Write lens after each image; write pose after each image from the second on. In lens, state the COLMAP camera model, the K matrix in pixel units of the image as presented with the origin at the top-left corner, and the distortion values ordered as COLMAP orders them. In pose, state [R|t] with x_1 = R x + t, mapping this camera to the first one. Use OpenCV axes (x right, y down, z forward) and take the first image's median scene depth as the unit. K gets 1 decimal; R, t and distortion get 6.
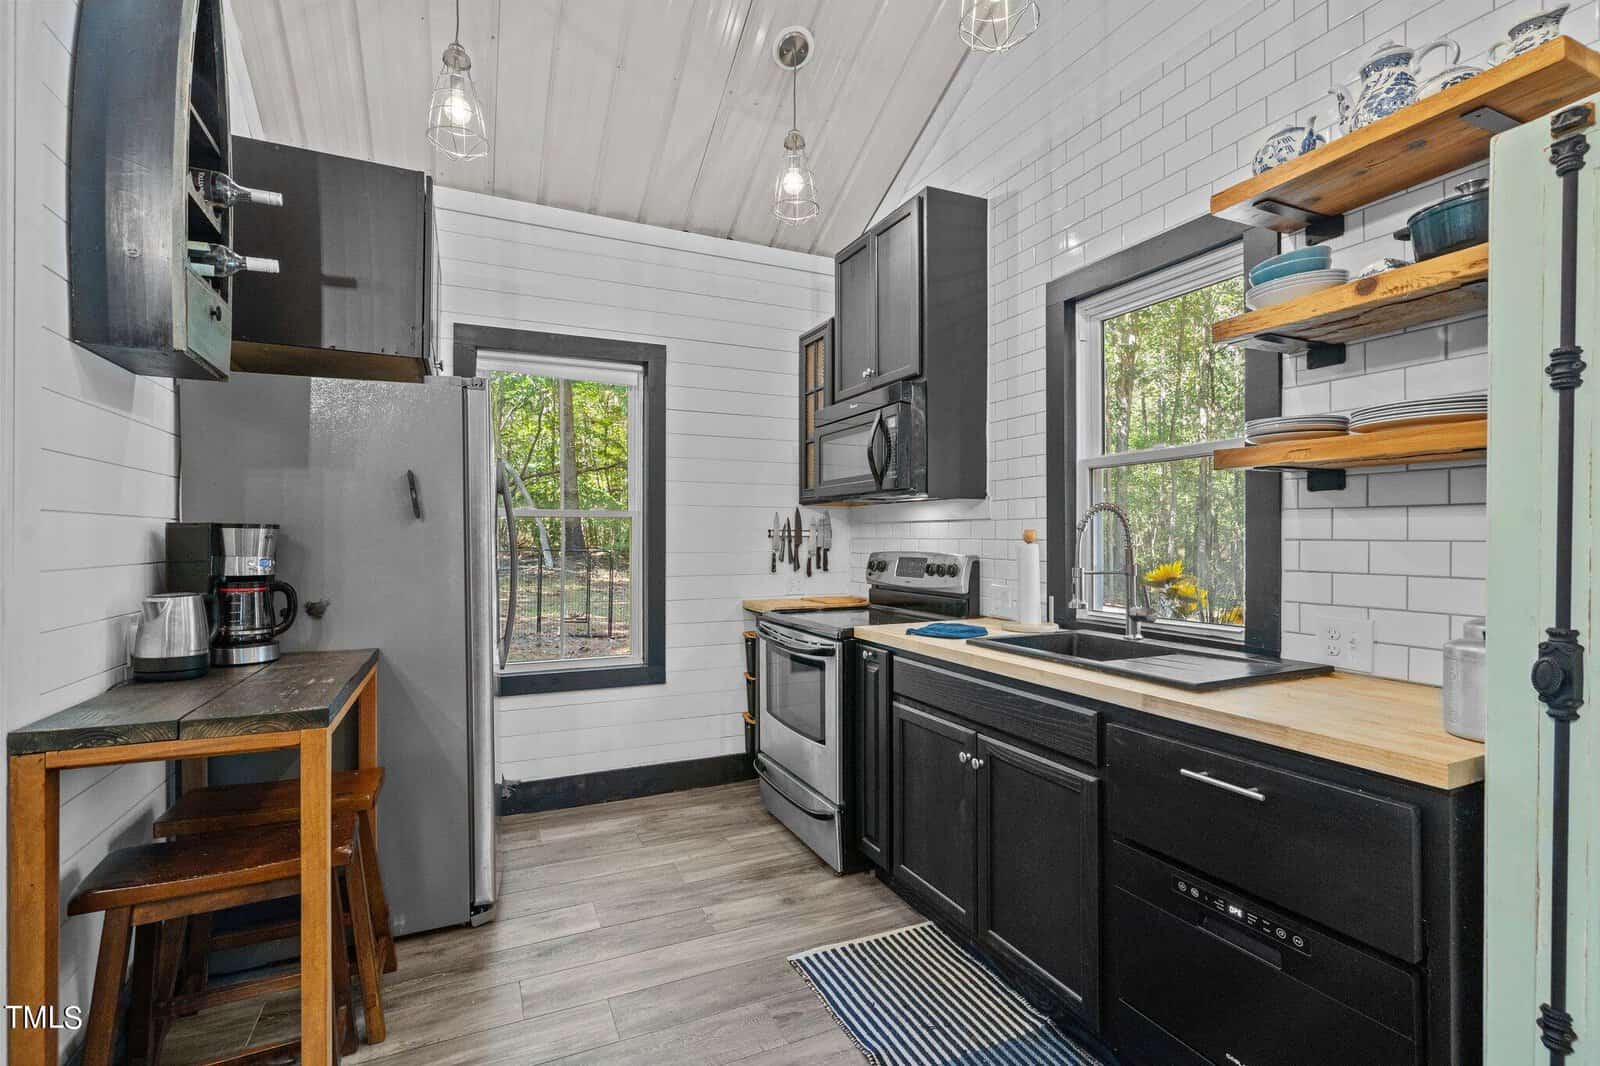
lens RADIAL K [[725.0, 0, 800.3], [0, 725.0, 534.7], [0, 0, 1]] dist [-0.002388, -0.000048]
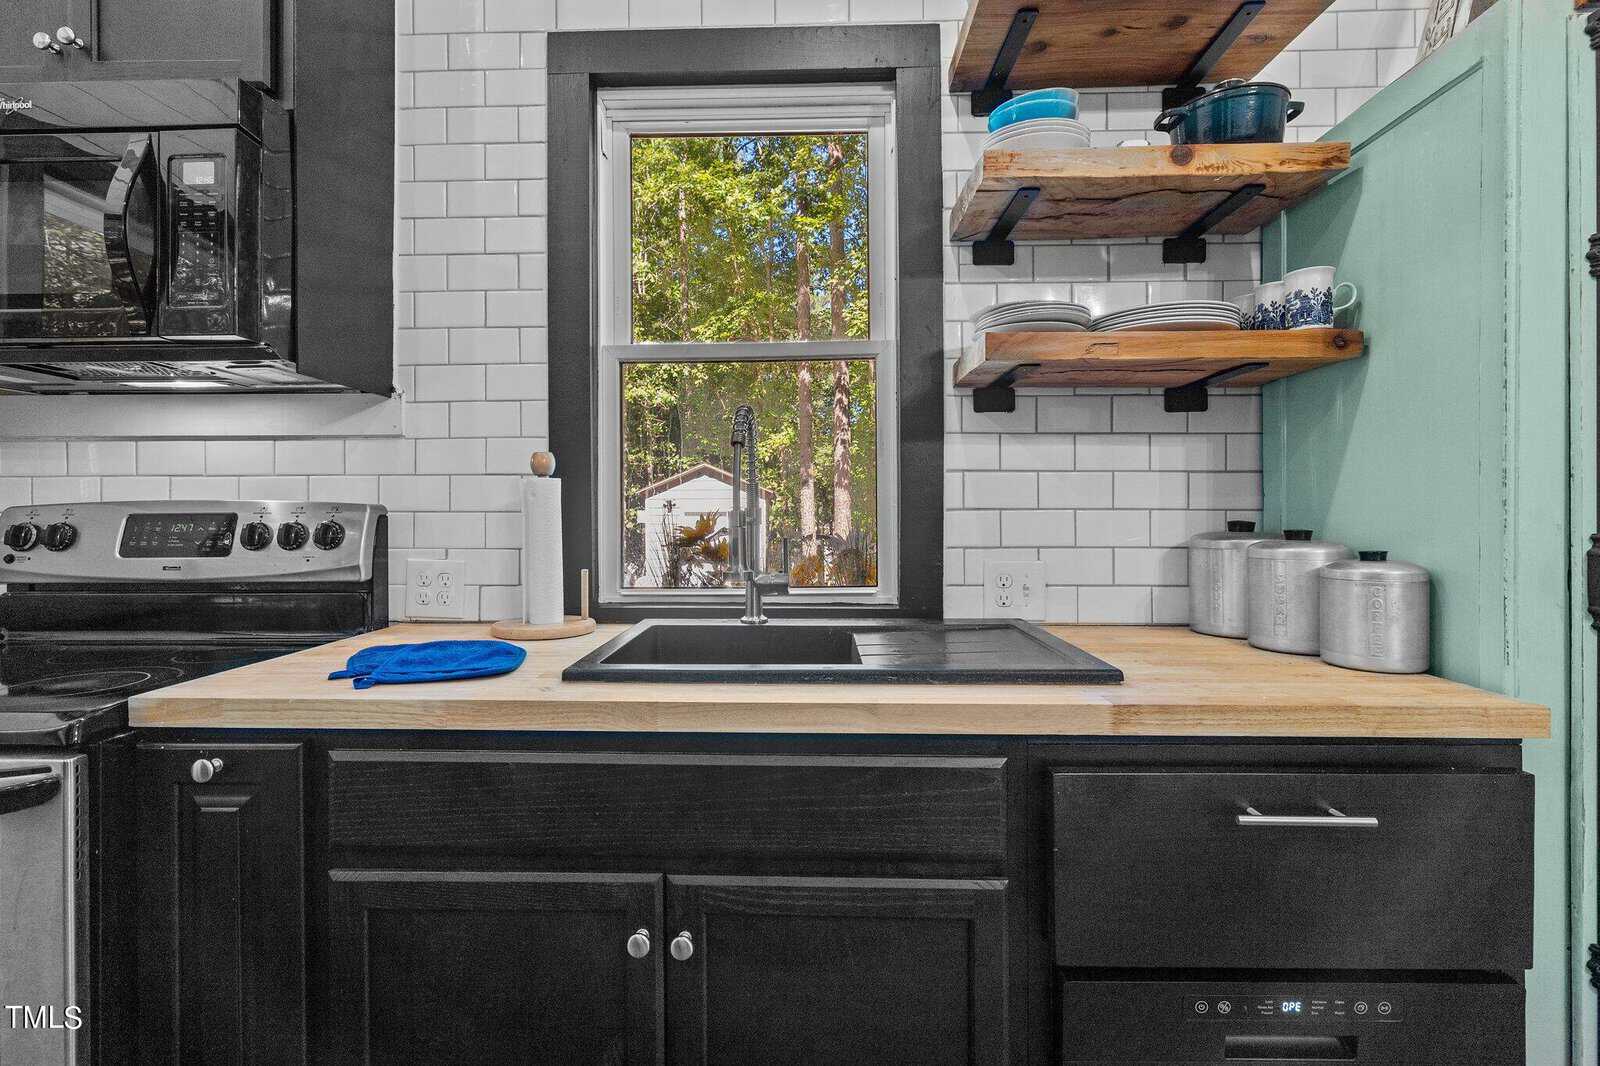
lens RADIAL K [[733.8, 0, 797.3], [0, 733.8, 513.3], [0, 0, 1]] dist [-0.000756, 0.000262]
pose [[0.451453, -0.002079, 0.892292, -0.129144], [0.000072, 0.999997, 0.002293, 0.050168], [-0.892295, -0.000971, 0.451452, 0.749734]]
